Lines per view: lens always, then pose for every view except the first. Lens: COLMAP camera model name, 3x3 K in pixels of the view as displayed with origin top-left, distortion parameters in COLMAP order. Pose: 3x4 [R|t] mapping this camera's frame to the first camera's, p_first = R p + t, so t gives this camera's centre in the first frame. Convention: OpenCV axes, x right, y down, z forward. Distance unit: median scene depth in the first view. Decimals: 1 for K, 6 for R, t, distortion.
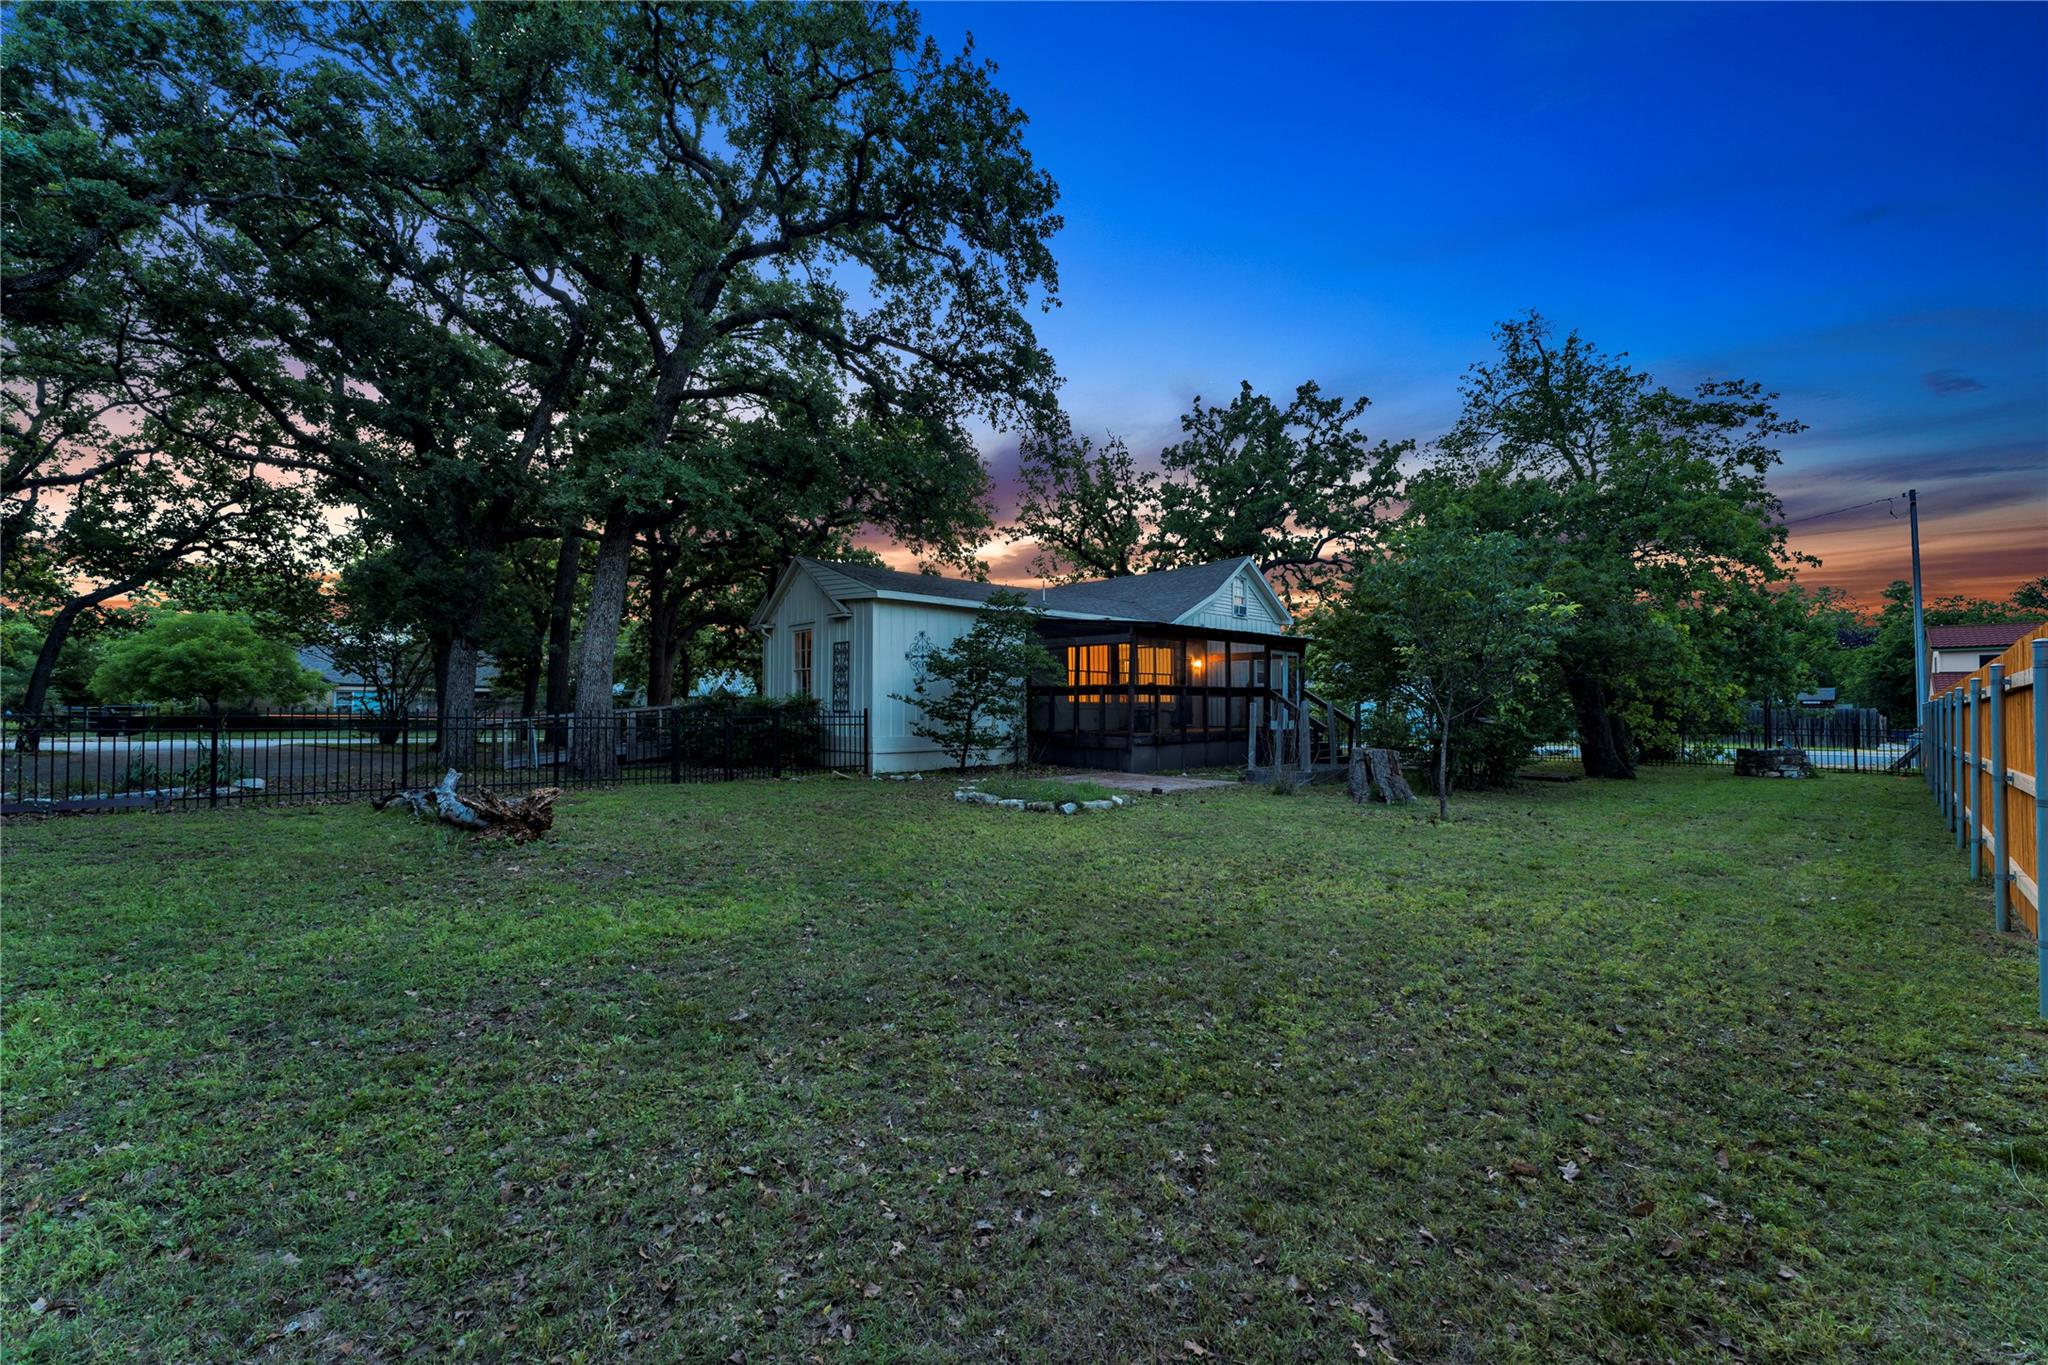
lens RADIAL K [[826.7, 0, 1023.2], [0, 826.7, 687.6], [0, 0, 1]] dist [0.000001, 0.000002]
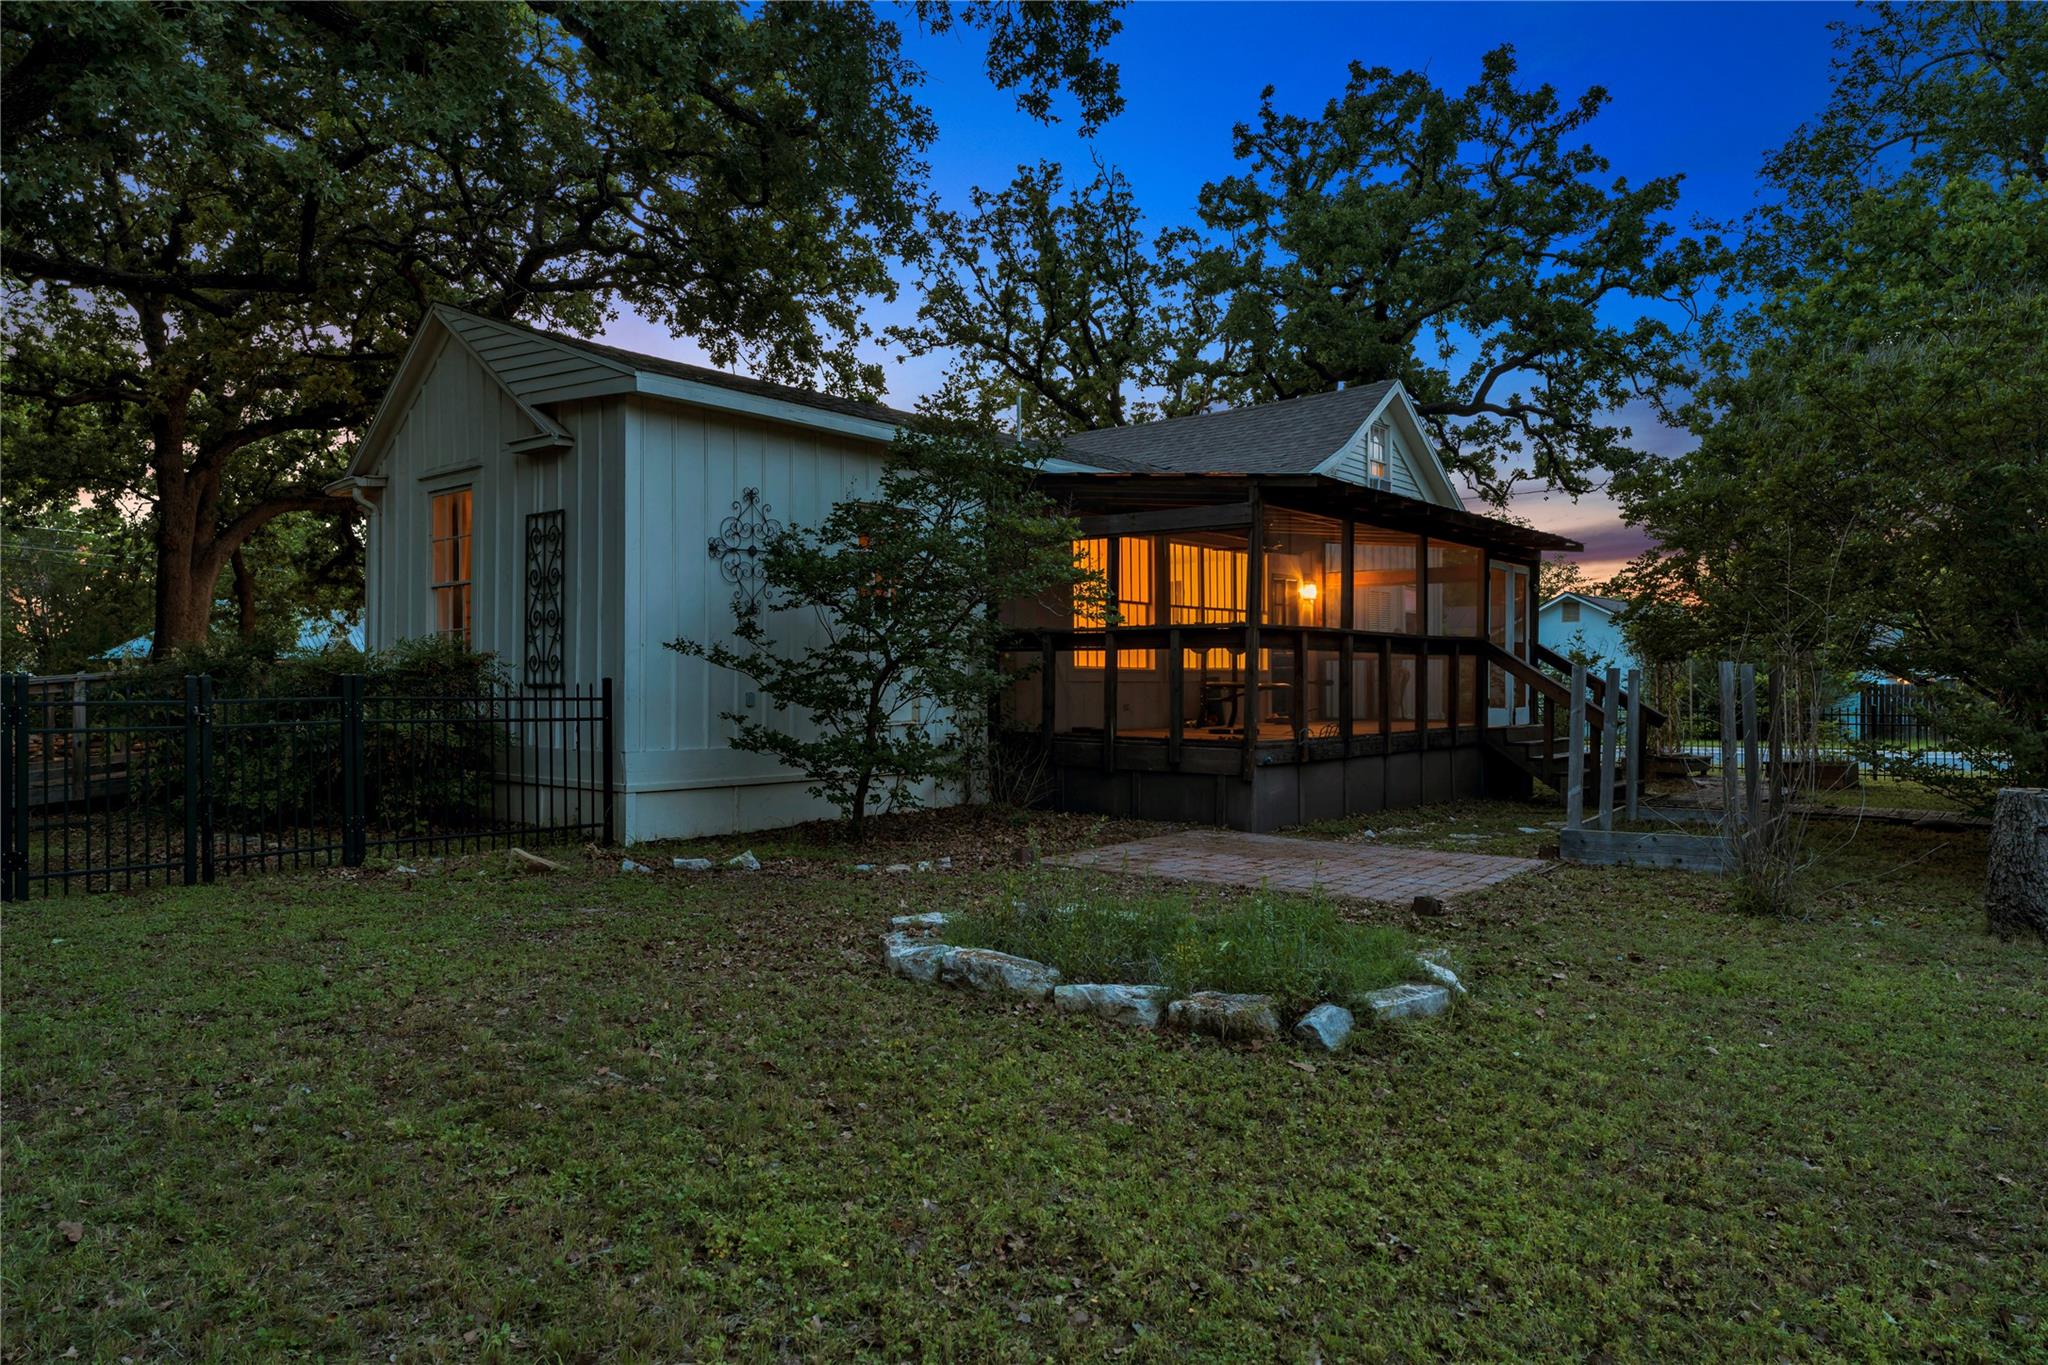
lens RADIAL K [[1297.2, 0, 1025.7], [0, 1297.2, 685.6], [0, 0, 1]] dist [-0.002370, 0.000120]
pose [[0.993743, 0.002048, 0.111669, -0.052532], [-0.004871, 0.999675, 0.025013, 0.010651], [-0.111581, -0.025400, 0.993431, 0.312381]]
